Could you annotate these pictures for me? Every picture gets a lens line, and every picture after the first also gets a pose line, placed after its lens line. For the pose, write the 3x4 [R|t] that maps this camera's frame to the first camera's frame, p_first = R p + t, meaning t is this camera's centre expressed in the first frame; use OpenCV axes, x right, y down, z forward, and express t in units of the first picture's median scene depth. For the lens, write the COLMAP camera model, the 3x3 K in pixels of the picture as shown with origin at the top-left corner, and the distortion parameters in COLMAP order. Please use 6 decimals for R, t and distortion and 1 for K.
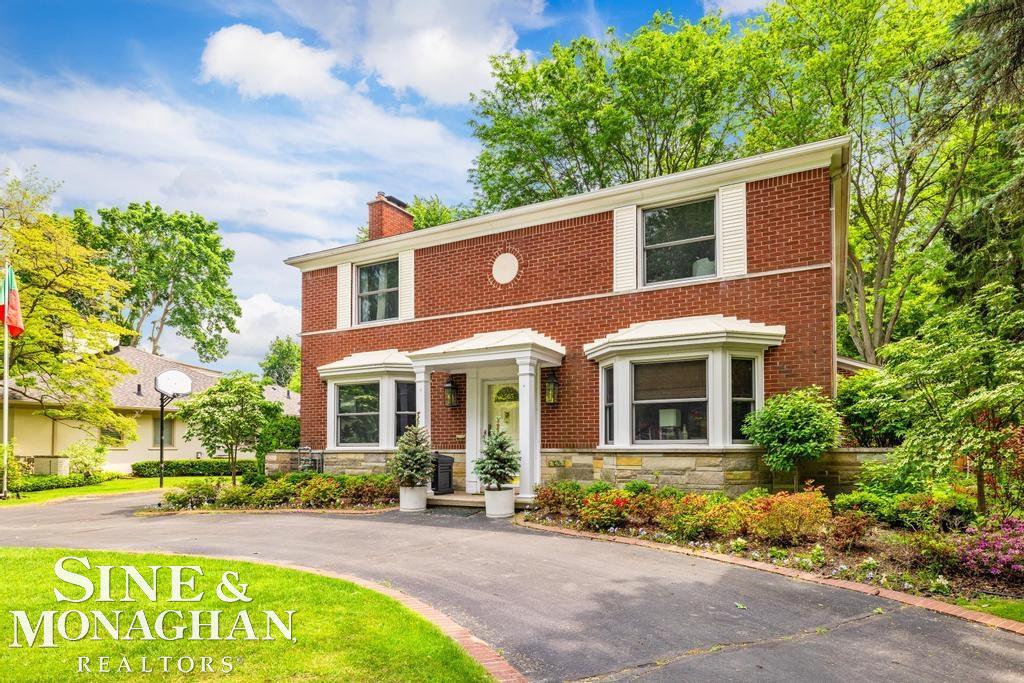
lens RADIAL K [[1027.4, 0, 582.0], [0, 1027.4, 344.7], [0, 0, 1]] dist [0.013252, 0.017076]
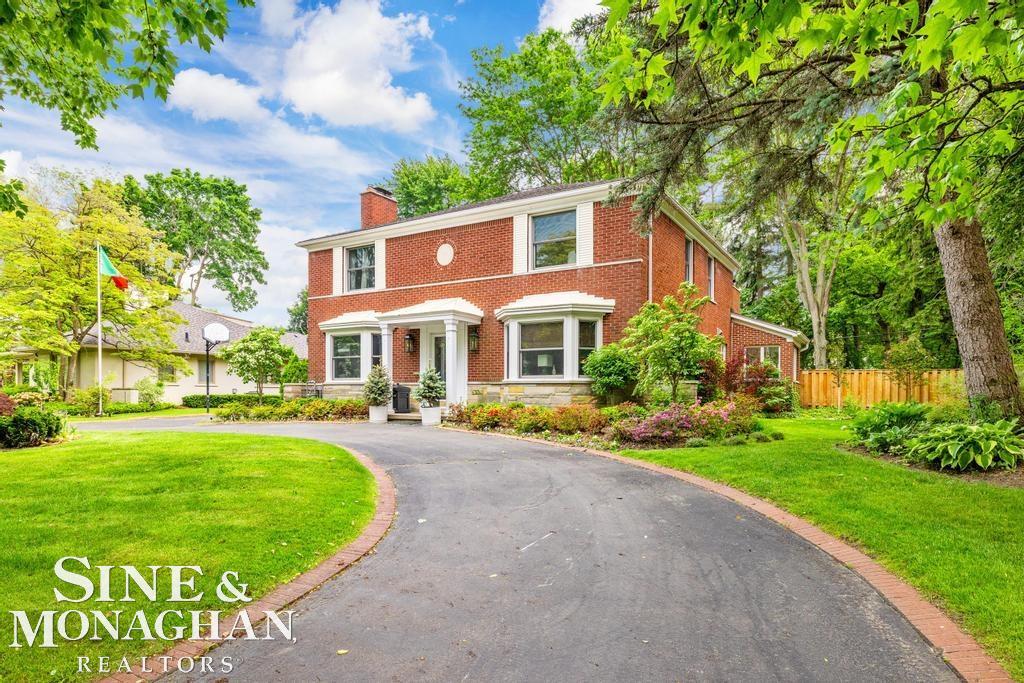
lens RADIAL K [[1130.4, 0, 512.0], [0, 1130.4, 341.5], [0, 0, 1]] dist [-0.010383, -0.017019]
pose [[0.993926, 0.005321, -0.109920, 0.174509], [0.000123, 0.998776, 0.049461, -0.029531], [0.110049, -0.049174, 0.992709, -0.497825]]
